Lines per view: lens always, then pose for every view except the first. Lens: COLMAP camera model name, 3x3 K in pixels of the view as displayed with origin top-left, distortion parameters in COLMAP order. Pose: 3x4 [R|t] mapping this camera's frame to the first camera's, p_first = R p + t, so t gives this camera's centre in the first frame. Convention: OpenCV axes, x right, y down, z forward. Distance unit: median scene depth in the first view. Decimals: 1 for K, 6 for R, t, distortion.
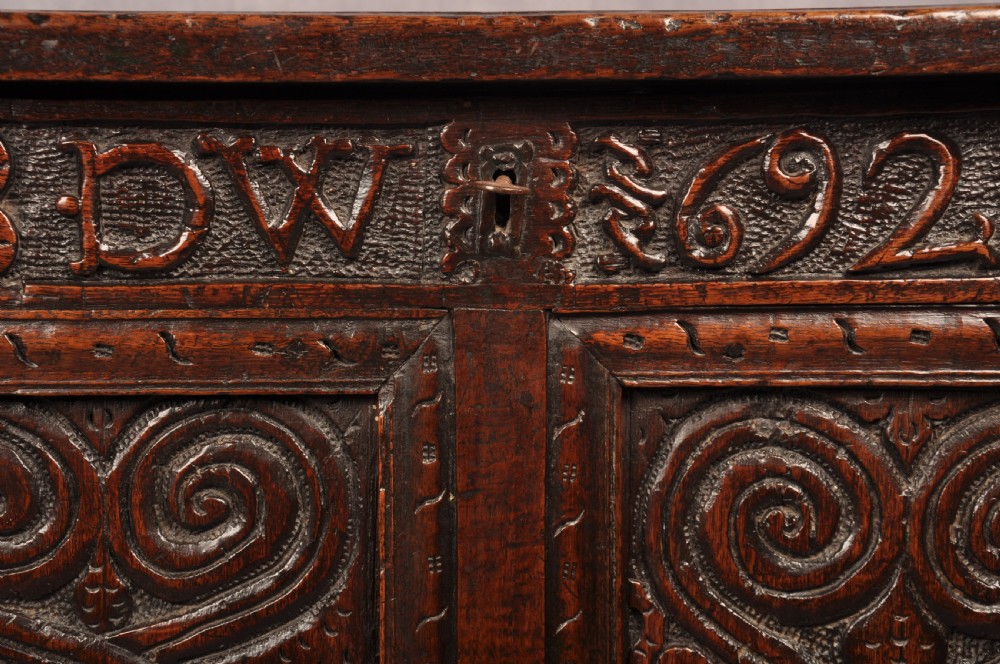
lens RADIAL K [[1808.2, 0, 500.0], [0, 1808.2, 332.0], [0, 0, 1]] dist [0.254866, -0.023823]
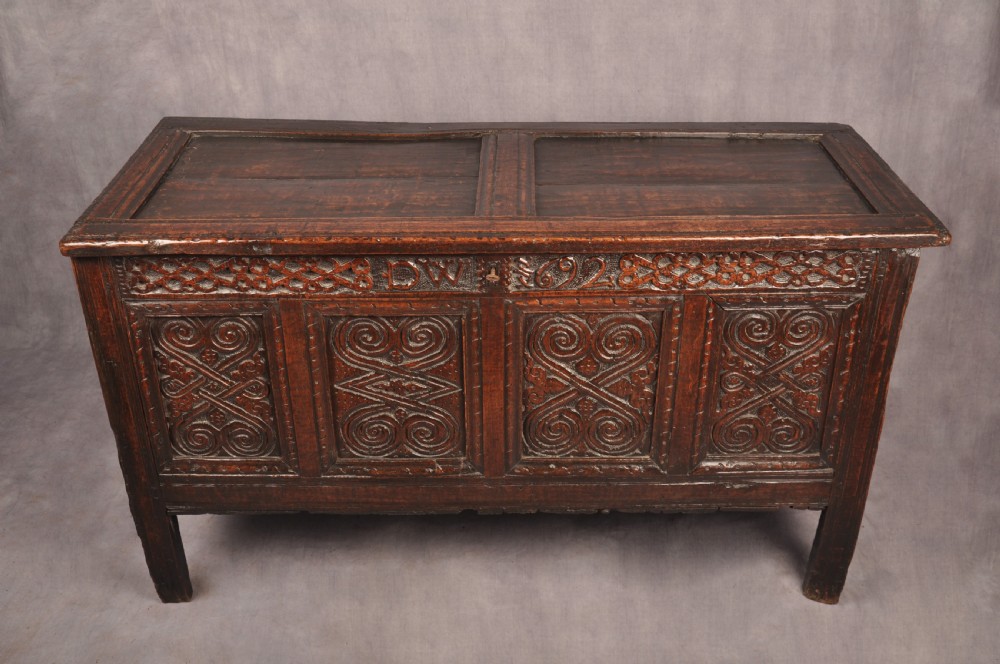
lens RADIAL K [[1051.6, 0, 500.0], [0, 1051.6, 332.0], [0, 0, 1]] dist [0.001536, 0.042641]
pose [[0.999790, -0.013885, 0.015052, -0.019335], [0.006121, 0.904040, 0.427404, -0.940312], [-0.019542, -0.427222, 0.903935, -1.142359]]
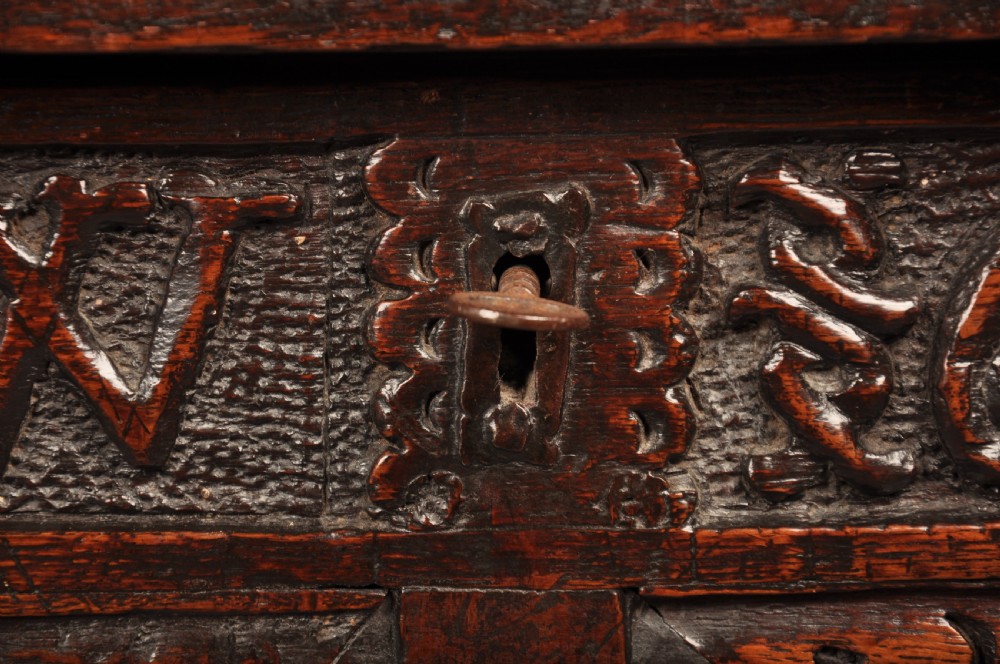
lens RADIAL K [[3431.6, 0, 500.0], [0, 3431.6, 332.0], [0, 0, 1]] dist [0.632572, 1.282626]
pose [[0.999907, -0.008942, 0.010306, -0.010535], [0.008705, 0.999701, 0.022837, -0.088776], [-0.010508, -0.022745, 0.999686, 0.216487]]
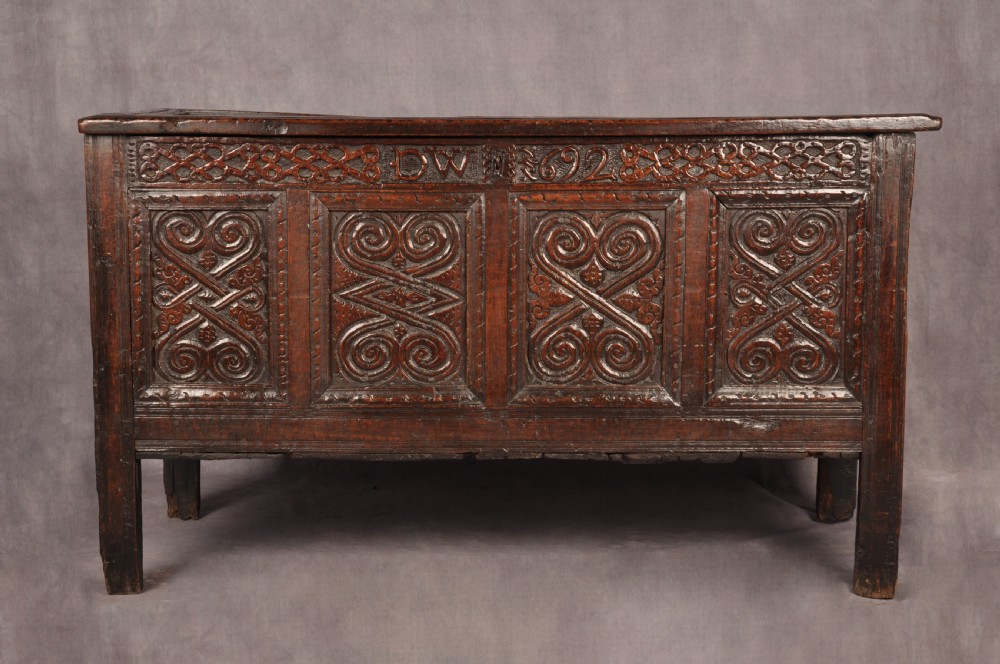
lens RADIAL K [[1808.2, 0, 500.0], [0, 1808.2, 332.0], [0, 0, 1]] dist [0.254866, -0.023823]
pose [[0.999954, 0.004378, 0.008484, -0.026528], [-0.004759, 0.998957, 0.045405, 0.121777], [-0.008276, -0.045443, 0.998933, -3.105257]]
